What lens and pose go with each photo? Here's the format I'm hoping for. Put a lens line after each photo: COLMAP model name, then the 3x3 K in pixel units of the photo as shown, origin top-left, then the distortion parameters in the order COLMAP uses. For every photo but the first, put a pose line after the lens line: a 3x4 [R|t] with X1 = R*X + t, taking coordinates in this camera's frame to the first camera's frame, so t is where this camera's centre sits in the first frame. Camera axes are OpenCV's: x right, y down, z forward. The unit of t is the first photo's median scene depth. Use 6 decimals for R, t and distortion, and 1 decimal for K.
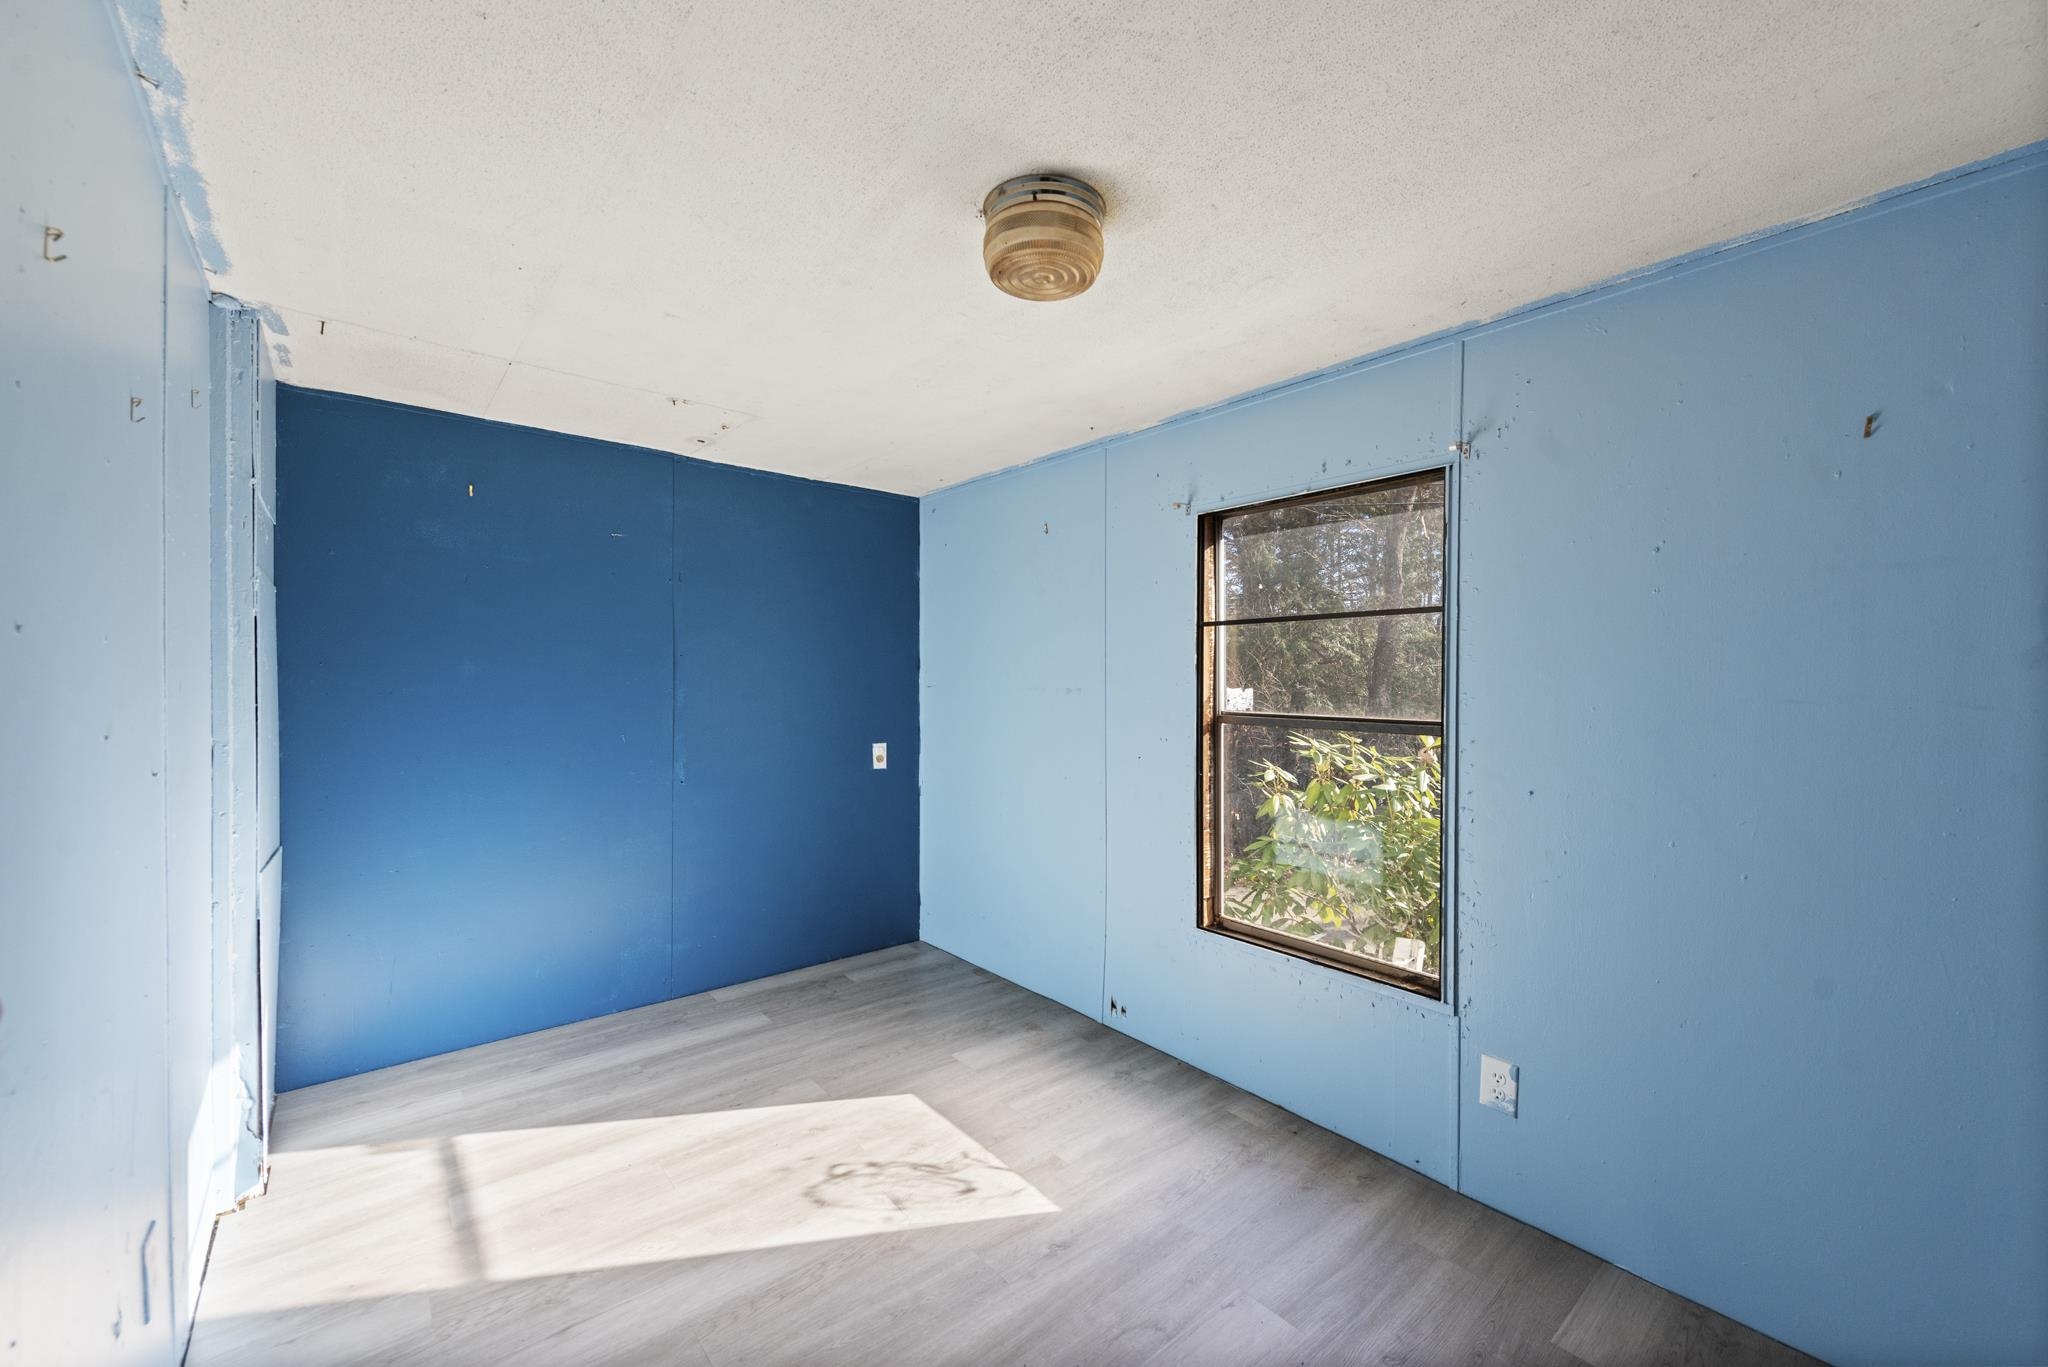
lens RADIAL K [[817.0, 0, 1068.2], [0, 817.0, 688.5], [0, 0, 1]] dist [-0.003121, -0.000215]
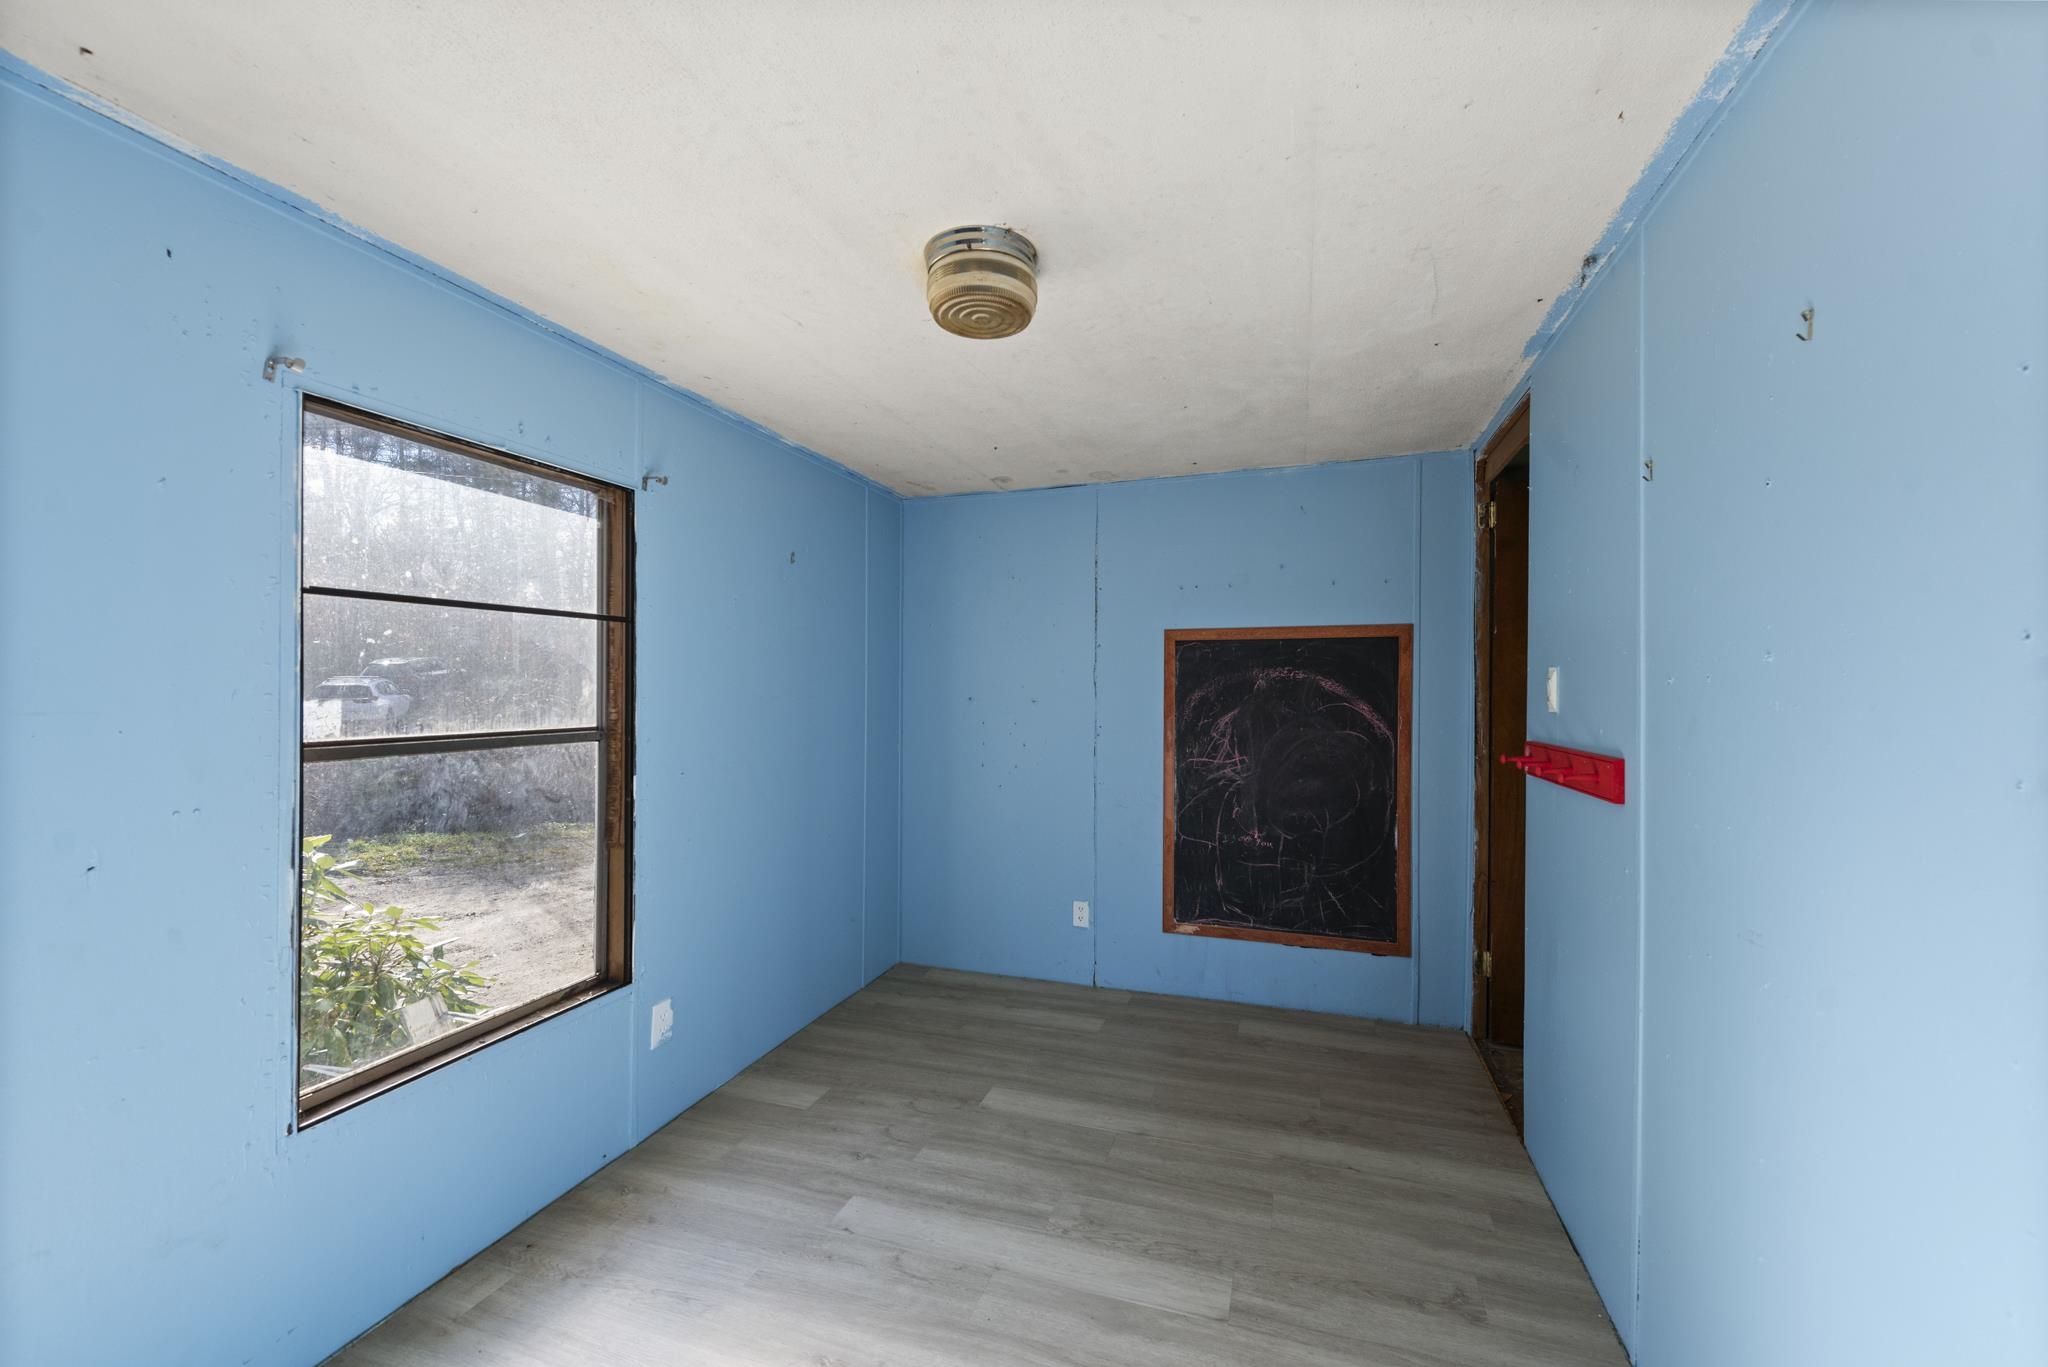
lens RADIAL K [[817.0, 0, 1026.3], [0, 817.0, 682.6], [0, 0, 1]] dist [-0.003121, -0.000215]
pose [[-0.511567, -0.010432, 0.859180, -0.813337], [-0.005464, 0.999946, 0.008888, -0.030416], [-0.859226, -0.000148, -0.511596, 1.212328]]
